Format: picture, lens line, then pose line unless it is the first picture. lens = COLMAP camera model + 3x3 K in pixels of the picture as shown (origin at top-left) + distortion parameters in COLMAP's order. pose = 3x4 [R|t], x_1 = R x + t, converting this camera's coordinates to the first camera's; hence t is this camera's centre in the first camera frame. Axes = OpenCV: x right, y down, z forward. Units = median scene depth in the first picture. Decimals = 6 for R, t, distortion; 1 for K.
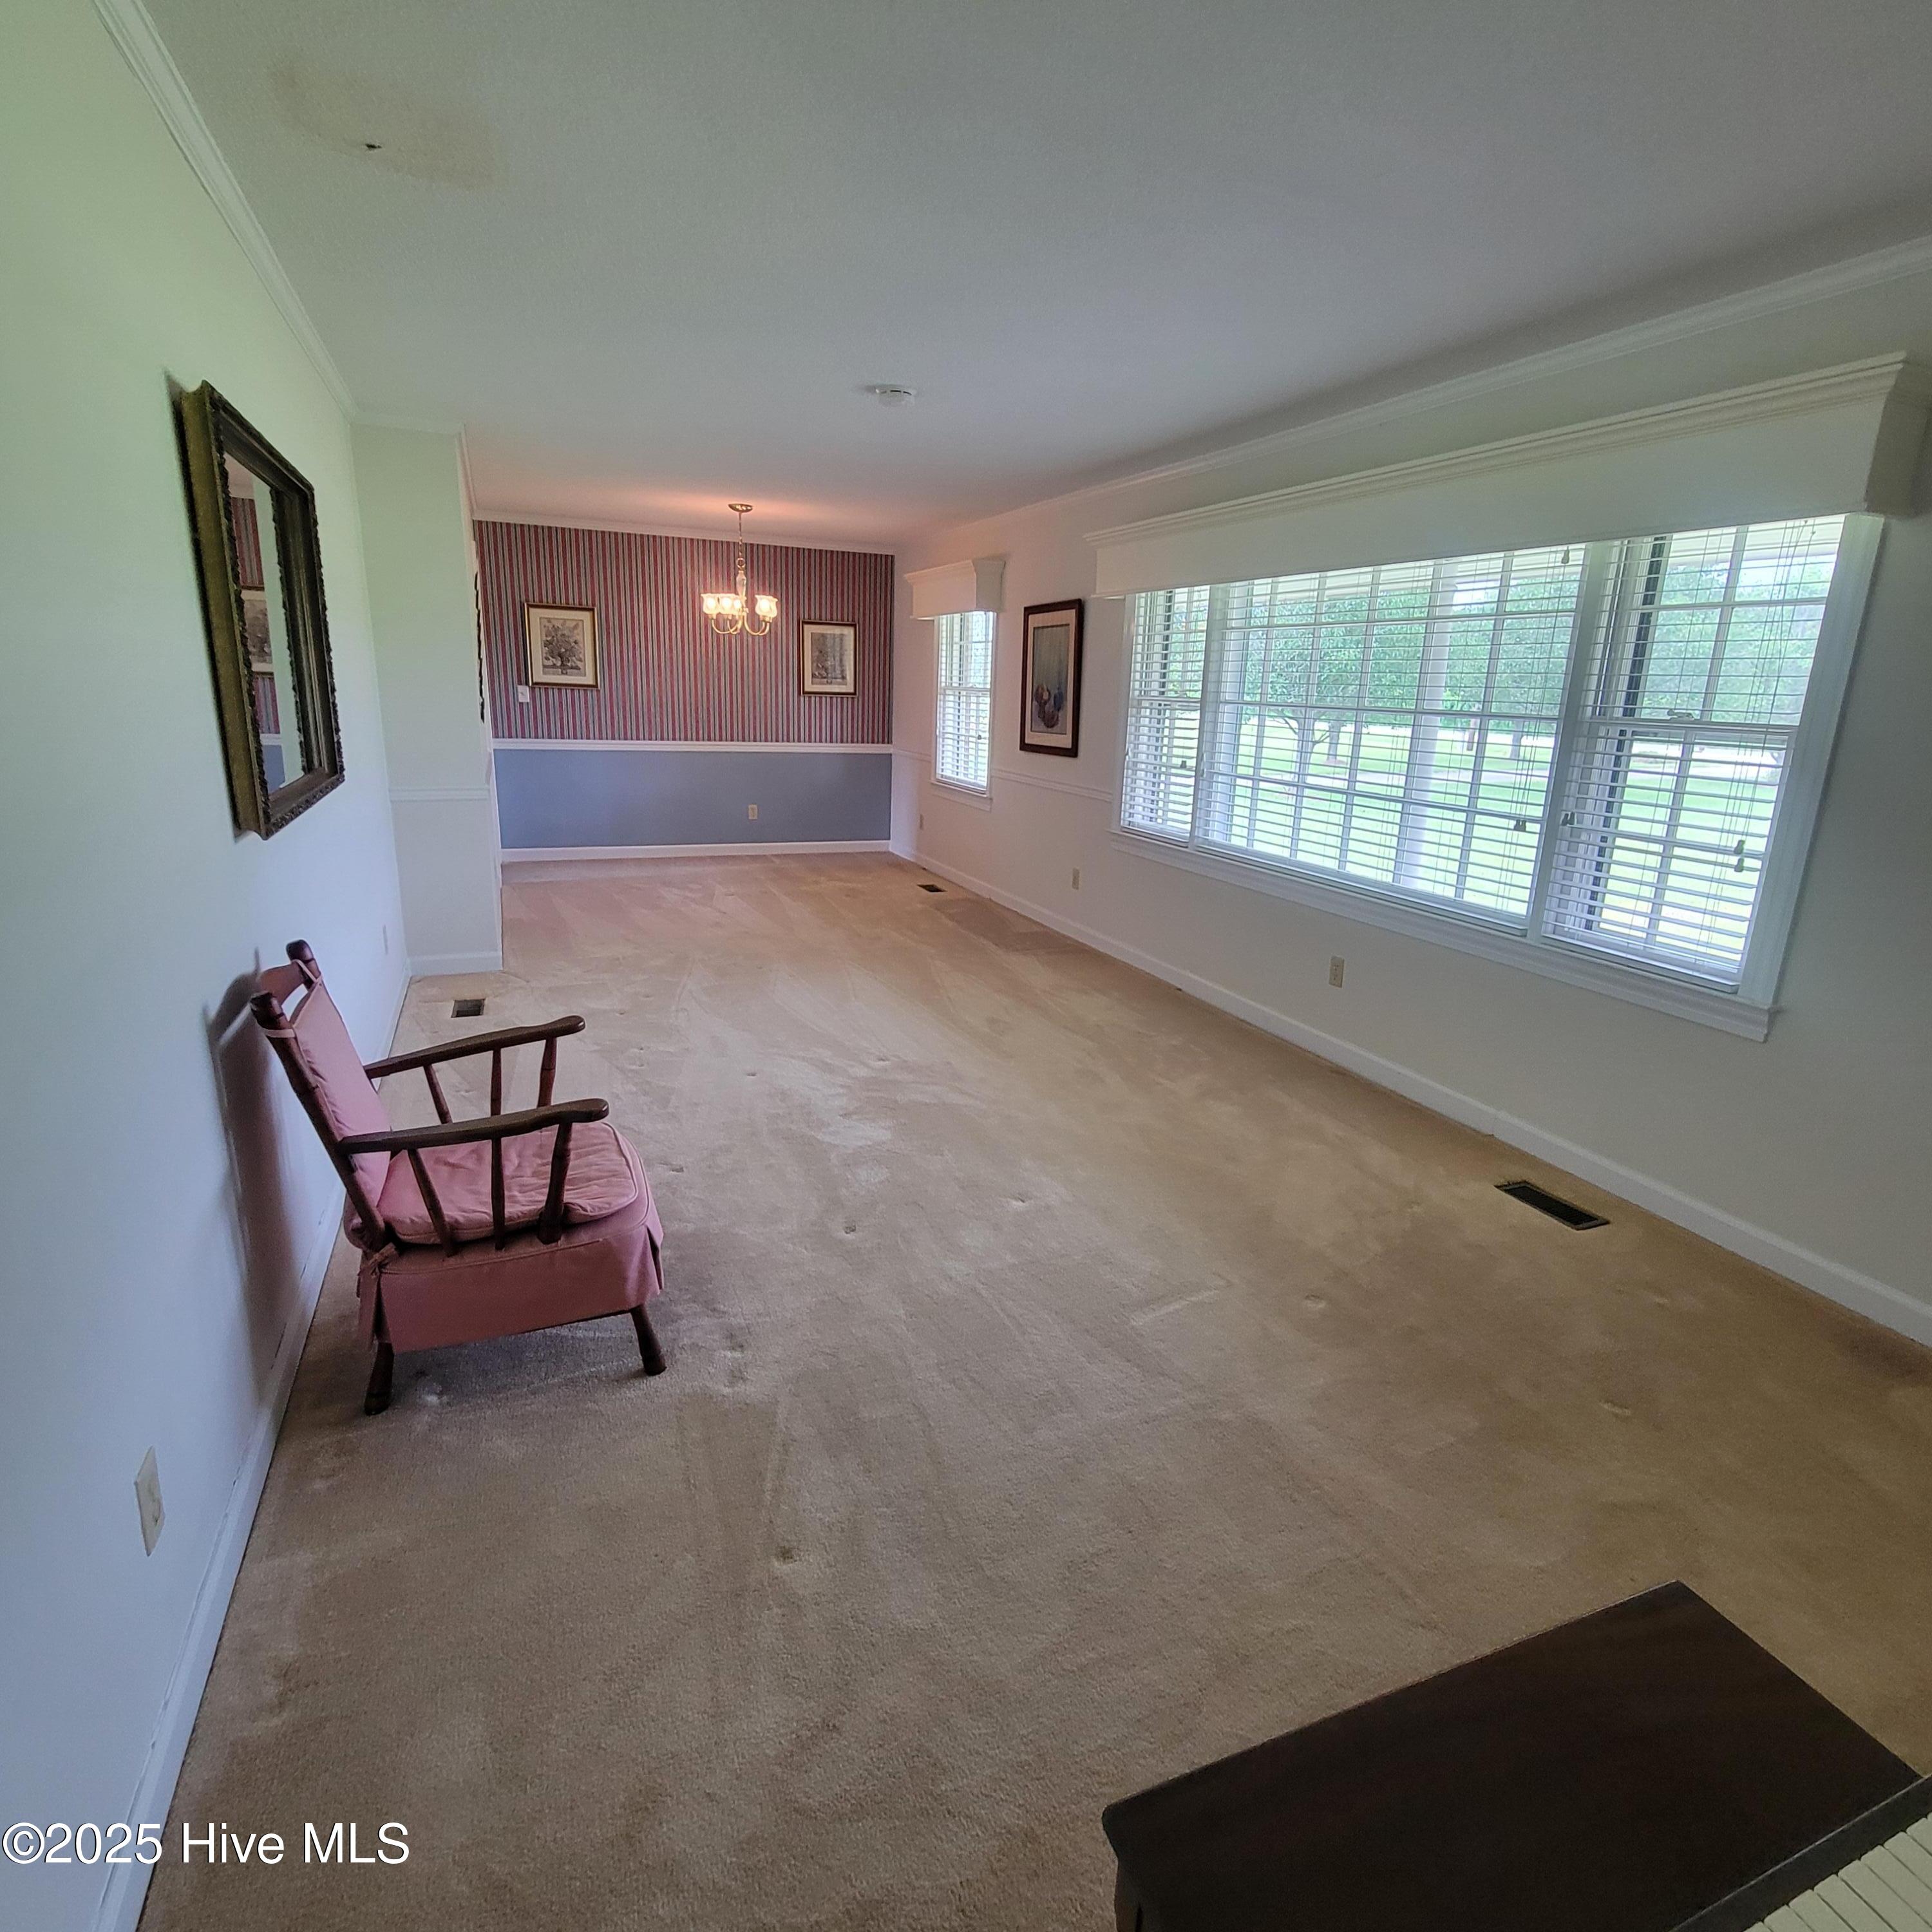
lens RADIAL K [[1055.3, 0, 967.3], [0, 1055.3, 982.2], [0, 0, 1]] dist [0.007666, -0.000047]
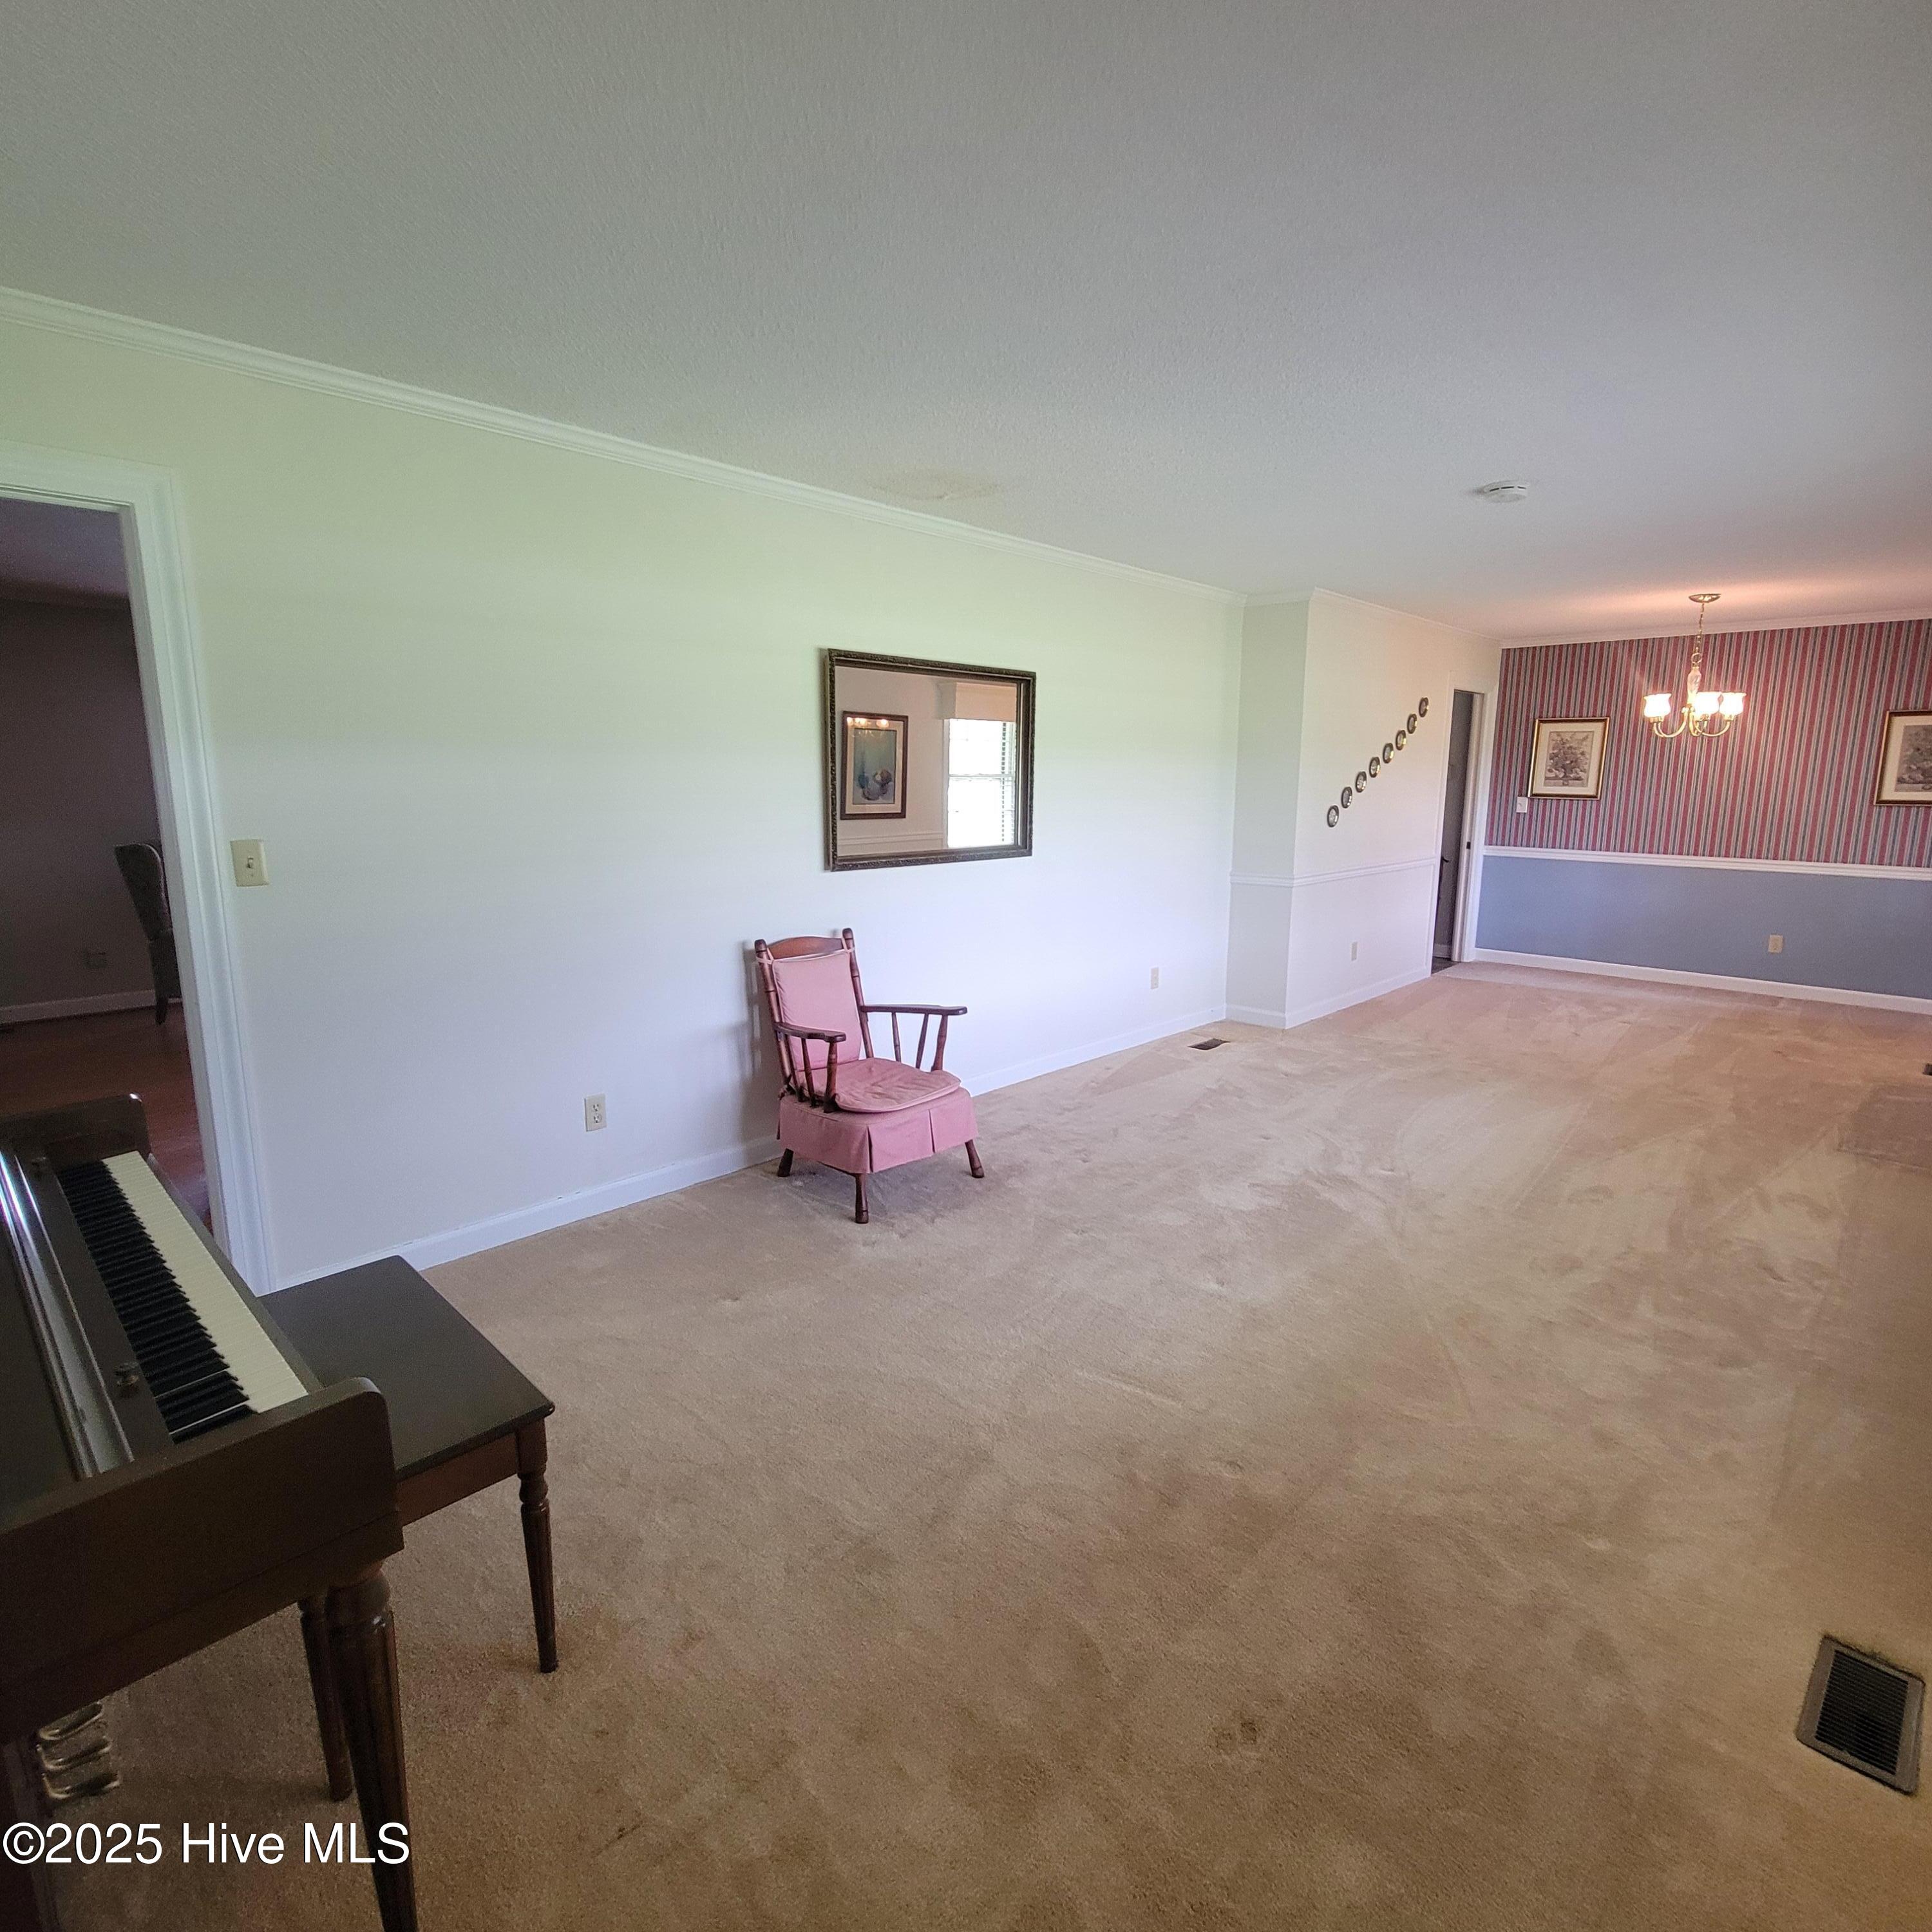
lens RADIAL K [[1055.3, 0, 979.4], [0, 1055.3, 957.0], [0, 0, 1]] dist [0.007666, -0.000047]
pose [[0.424086, 0.126937, -0.896682, 0.482431], [-0.245345, 0.969205, 0.021167, -0.033400], [0.871755, 0.211020, 0.442170, 0.183138]]
